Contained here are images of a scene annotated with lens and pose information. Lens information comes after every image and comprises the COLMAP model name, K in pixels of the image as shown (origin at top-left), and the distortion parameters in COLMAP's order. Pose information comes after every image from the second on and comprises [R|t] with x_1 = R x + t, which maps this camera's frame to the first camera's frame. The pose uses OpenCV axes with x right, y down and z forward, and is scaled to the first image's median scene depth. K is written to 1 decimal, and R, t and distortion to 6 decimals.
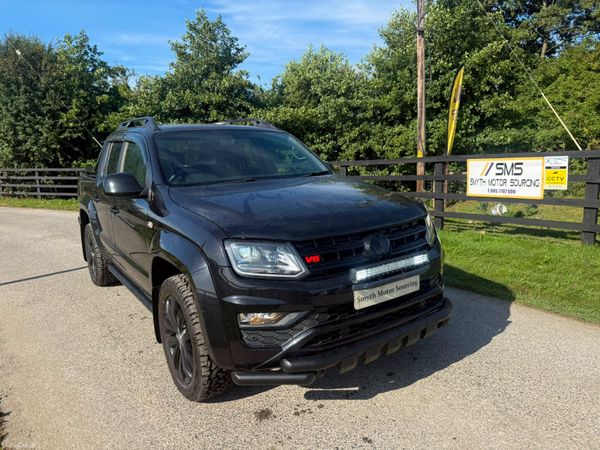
lens RADIAL K [[422.5, 0, 300.3], [0, 422.5, 220.4], [0, 0, 1]] dist [0.029946, -0.040472]
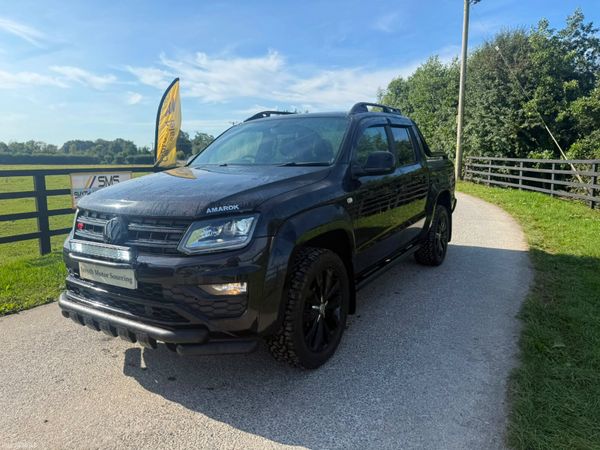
lens RADIAL K [[422.5, 0, 298.7], [0, 422.5, 223.3], [0, 0, 1]] dist [0.029946, -0.040472]
pose [[0.389628, 0.176581, -0.903885, 0.195675], [-0.151333, 0.980382, 0.126292, -0.023385], [0.908454, 0.087580, 0.408707, 0.149442]]
